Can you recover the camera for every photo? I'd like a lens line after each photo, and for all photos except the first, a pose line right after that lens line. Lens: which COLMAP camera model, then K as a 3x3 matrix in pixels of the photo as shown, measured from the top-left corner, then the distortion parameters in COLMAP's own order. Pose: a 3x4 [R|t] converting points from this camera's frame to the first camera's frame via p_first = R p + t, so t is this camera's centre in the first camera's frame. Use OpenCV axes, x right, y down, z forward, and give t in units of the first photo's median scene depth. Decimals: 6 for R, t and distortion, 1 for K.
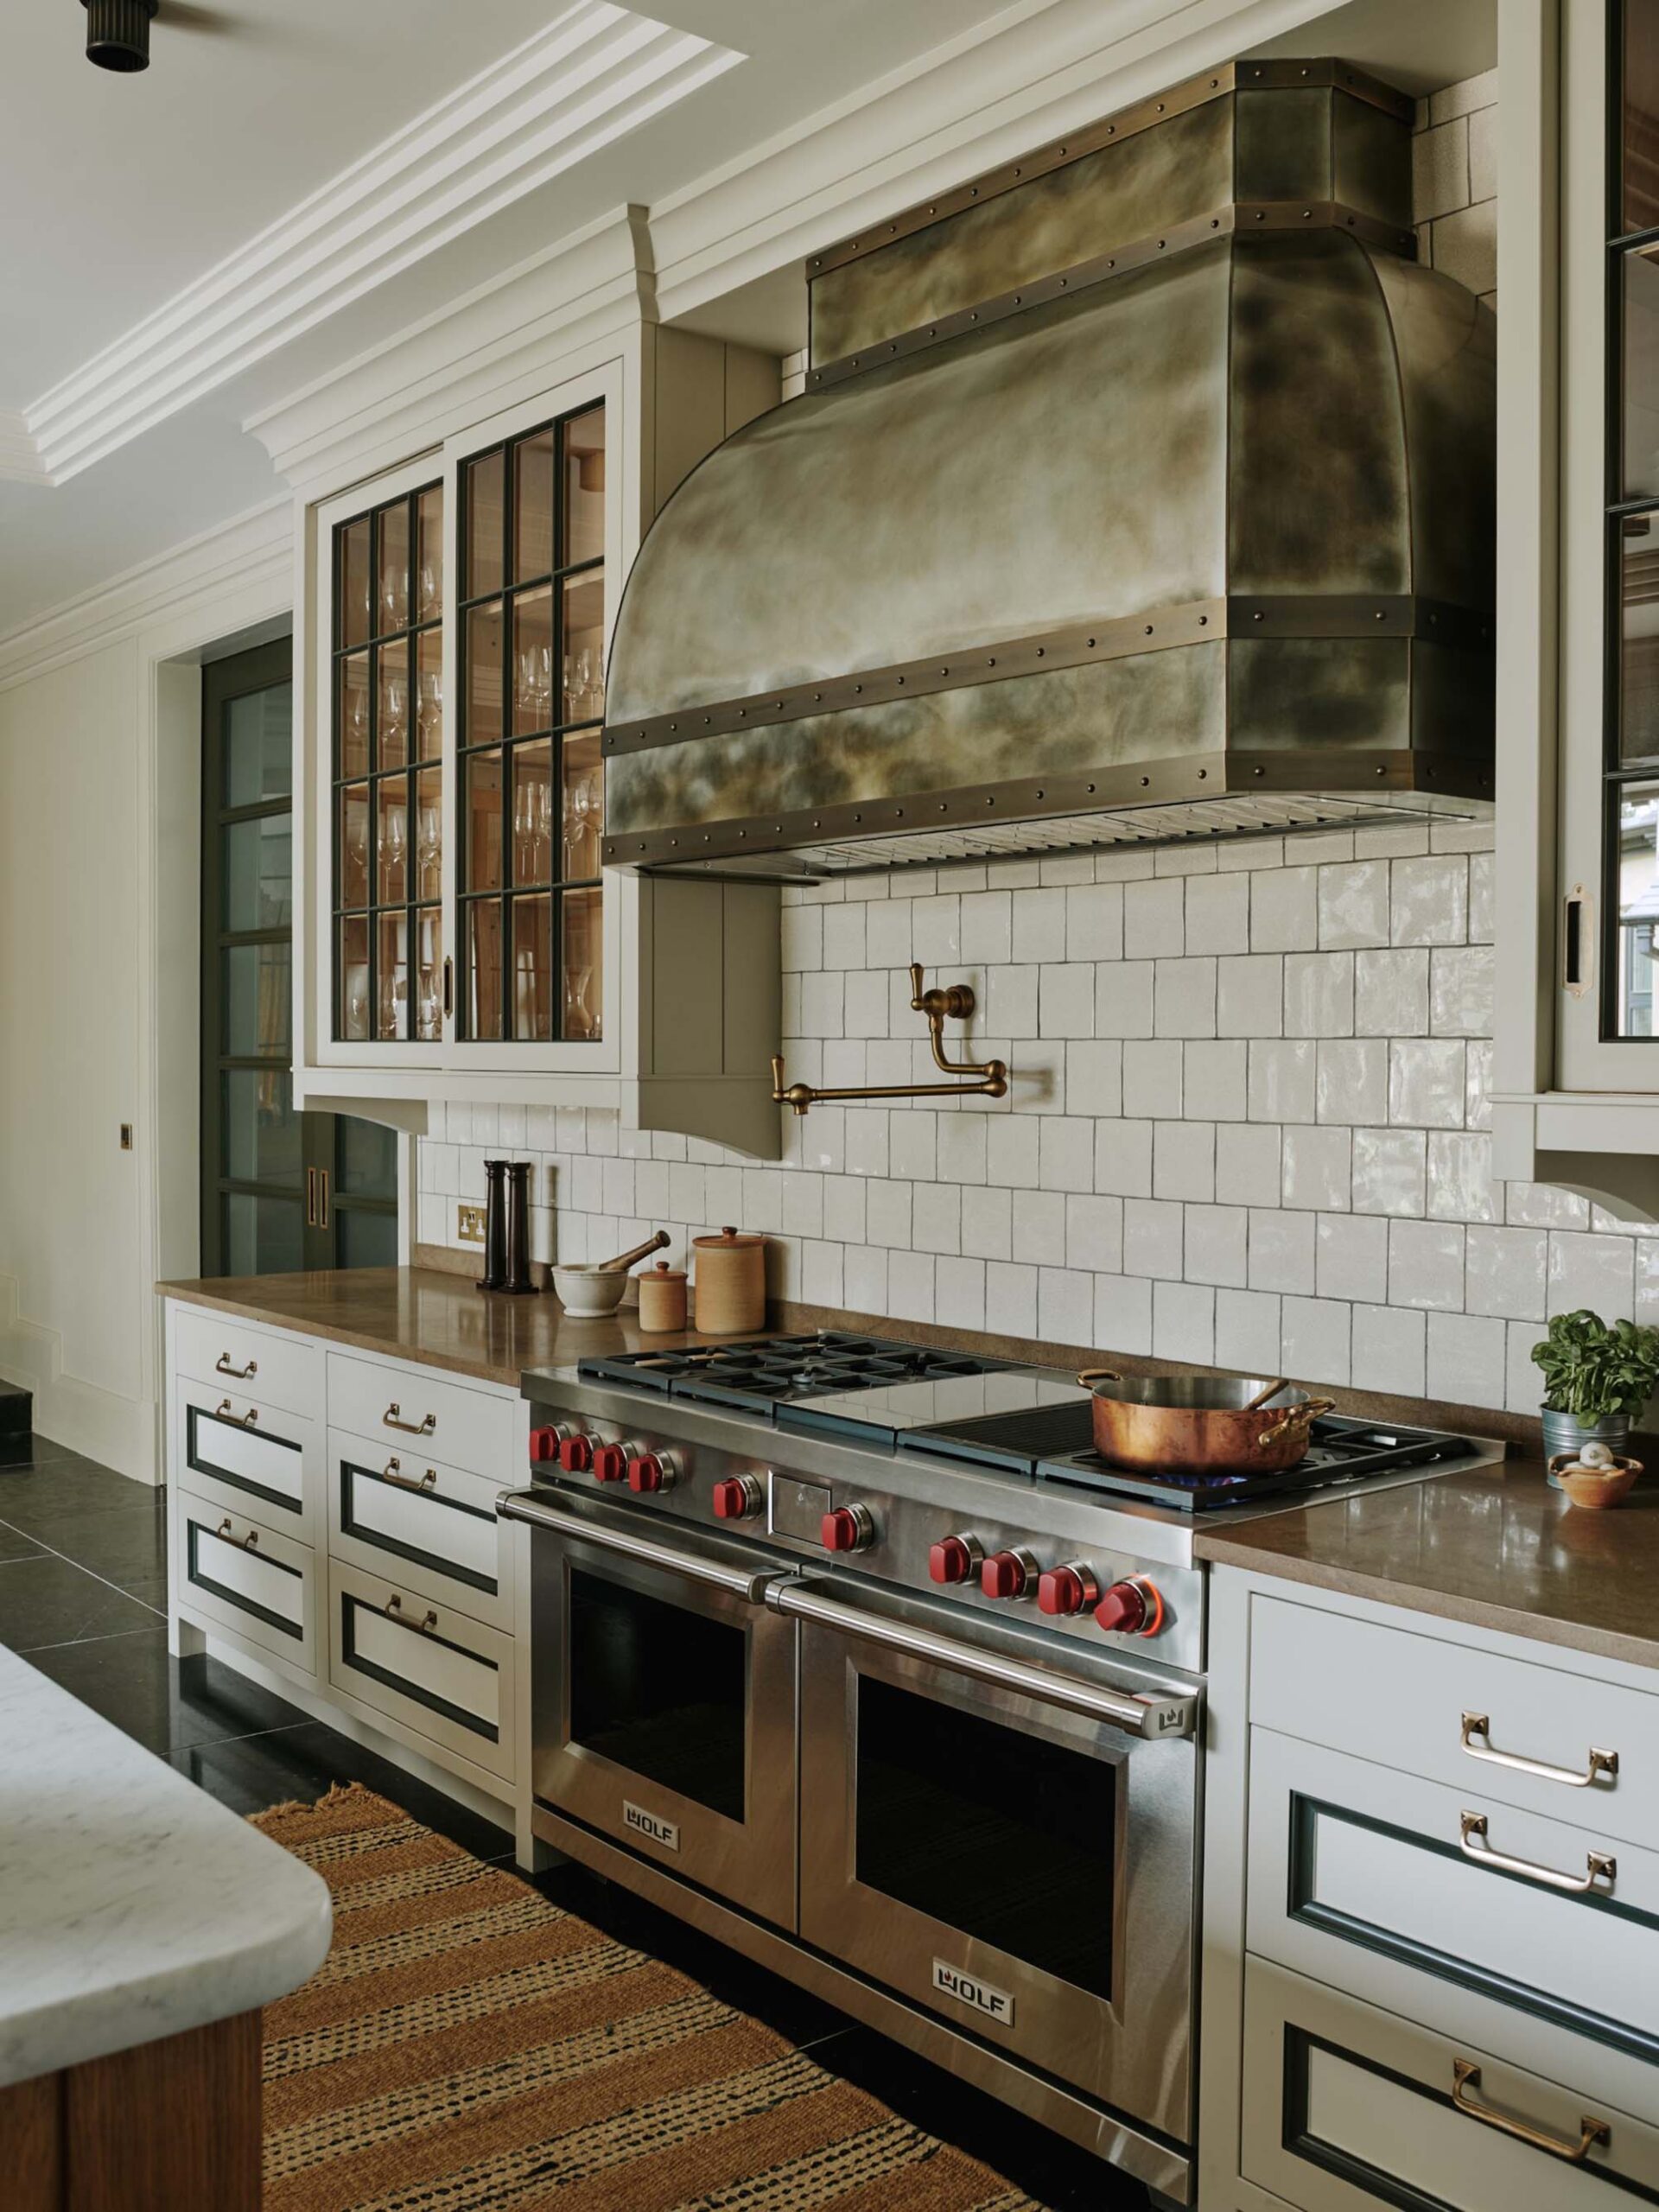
lens RADIAL K [[2066.7, 0, 829.5], [0, 2066.7, 1106.0], [0, 0, 1]] dist [-0.058140, 0.002490]
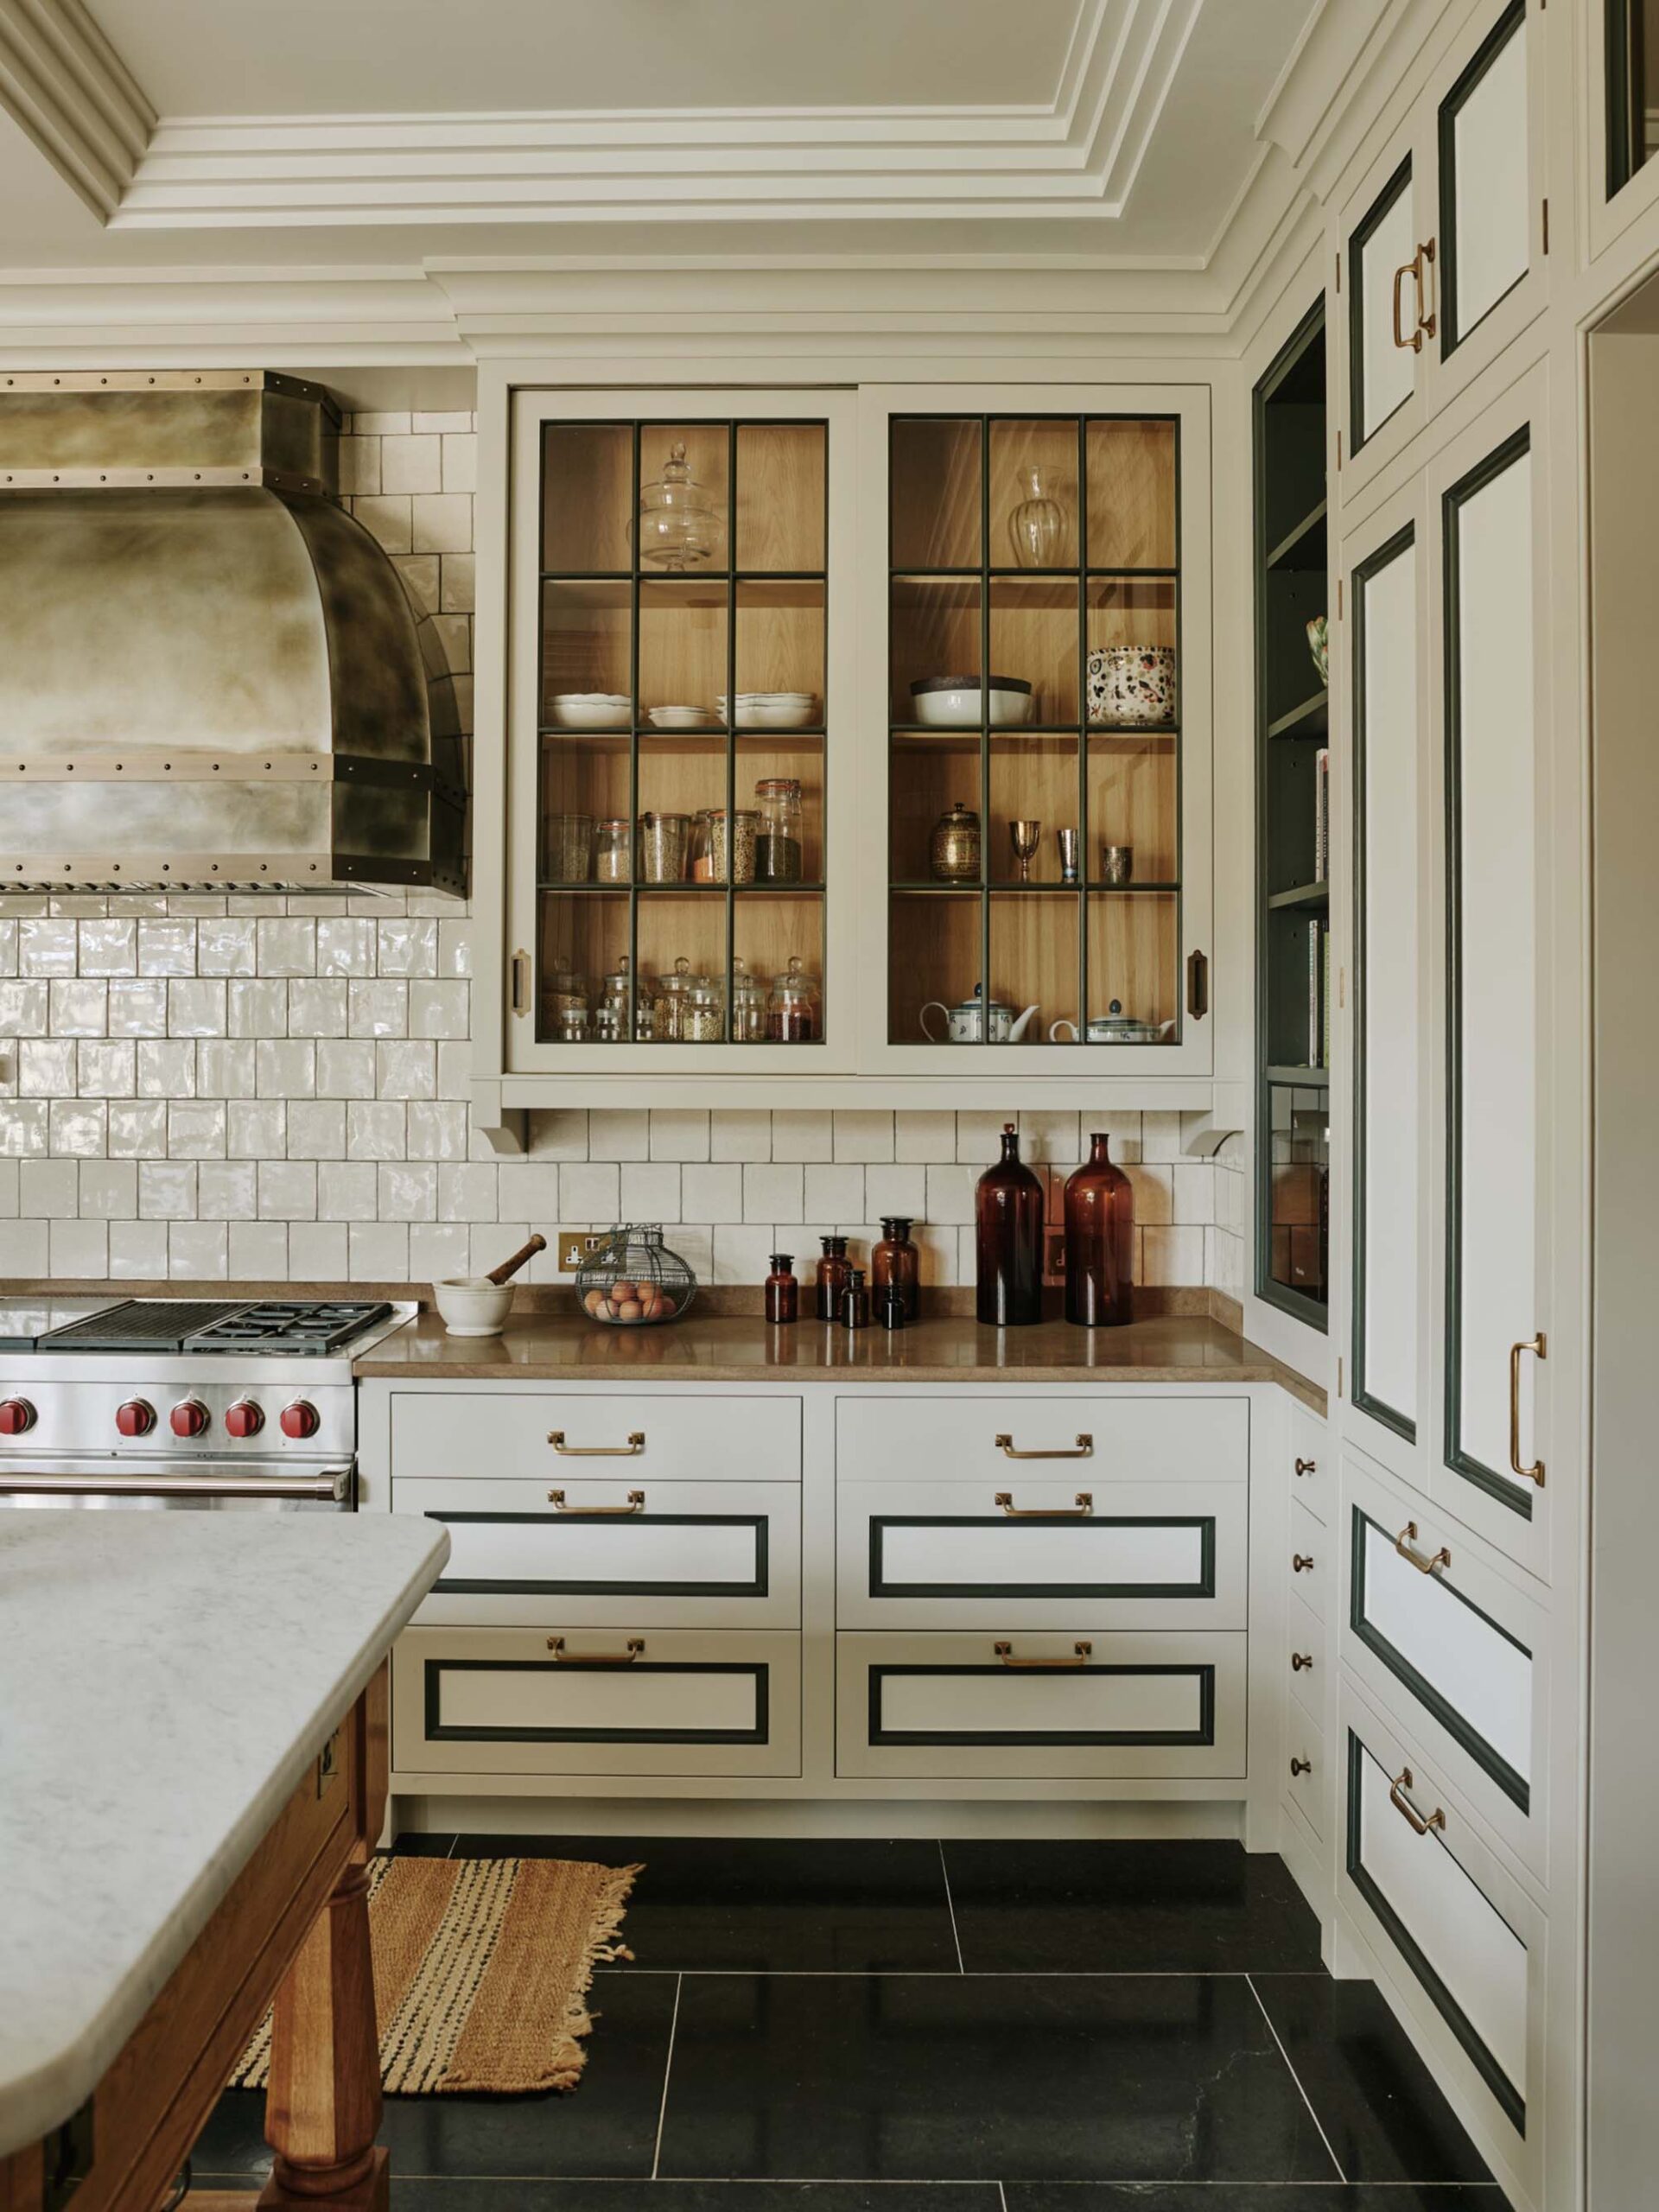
lens RADIAL K [[2063.6, 0, 772.8], [0, 2063.6, 1025.8], [0, 0, 1]] dist [-0.099845, 0.113607]
pose [[0.640684, 0.003001, 0.767799, -0.691321], [0.020905, 0.999553, -0.021352, -0.004217], [-0.767520, 0.029731, 0.640335, -0.204897]]
